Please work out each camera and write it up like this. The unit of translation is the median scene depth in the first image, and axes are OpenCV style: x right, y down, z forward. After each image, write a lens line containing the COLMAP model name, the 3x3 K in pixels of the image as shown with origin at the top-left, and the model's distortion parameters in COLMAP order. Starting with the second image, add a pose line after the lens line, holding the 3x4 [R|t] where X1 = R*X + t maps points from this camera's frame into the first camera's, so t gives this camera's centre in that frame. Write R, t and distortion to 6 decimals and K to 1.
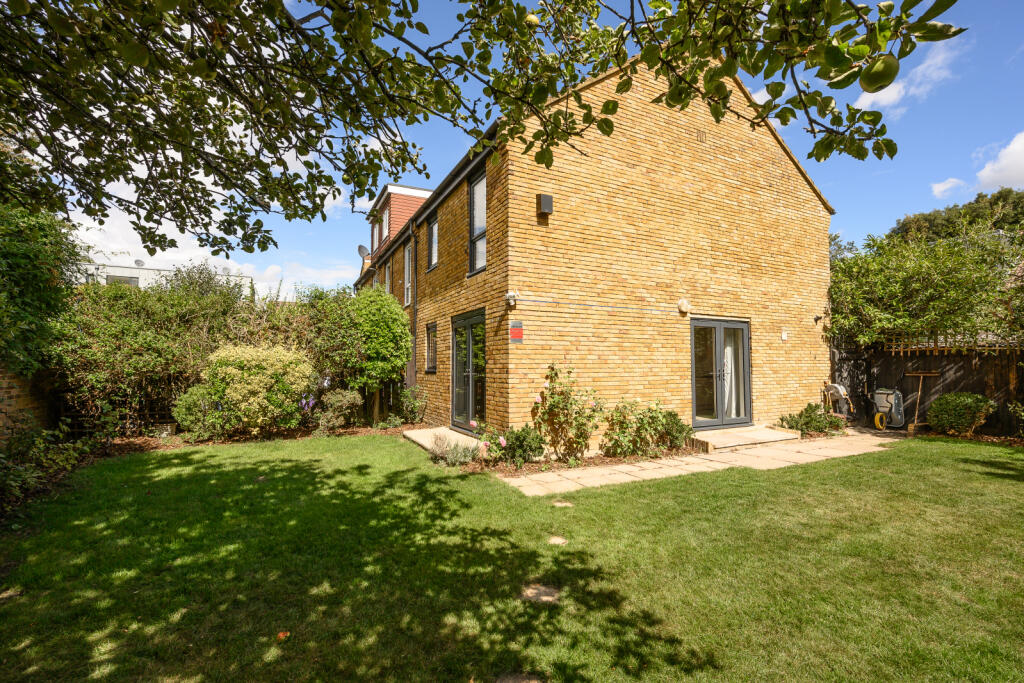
lens RADIAL K [[445.9, 0, 513.2], [0, 445.9, 344.1], [0, 0, 1]] dist [-0.002898, -0.000174]
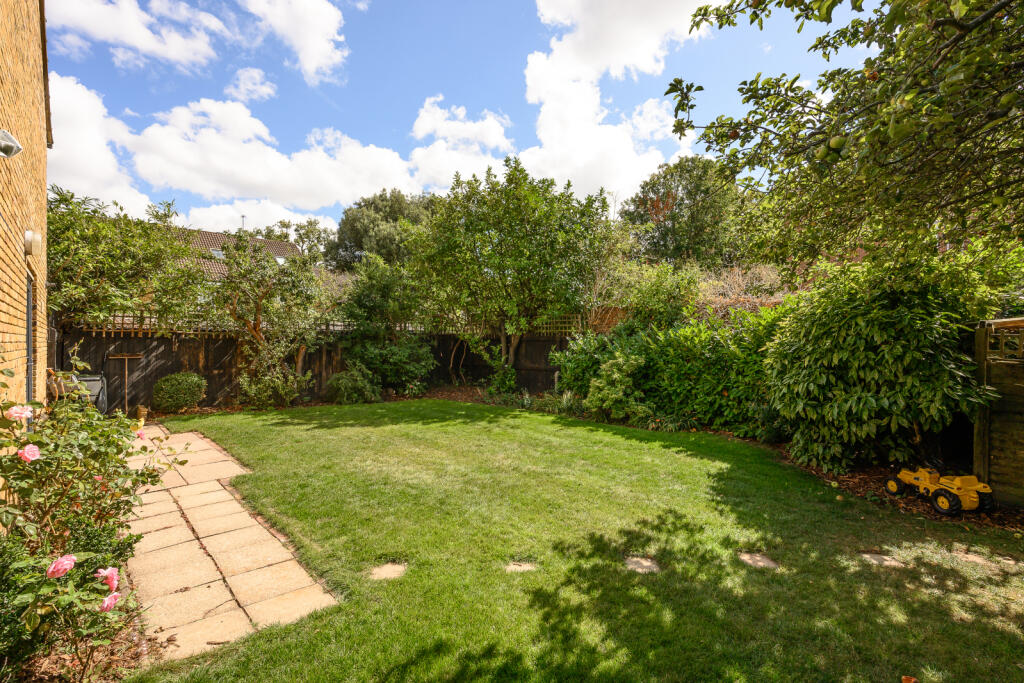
lens RADIAL K [[460.1, 0, 514.7], [0, 460.1, 345.7], [0, 0, 1]] dist [0.004322, 0.000224]
pose [[-0.286207, 0.001151, 0.958167, -0.776108], [-0.056991, 0.998208, -0.018222, 0.044494], [-0.956471, -0.059823, -0.285628, 1.363256]]
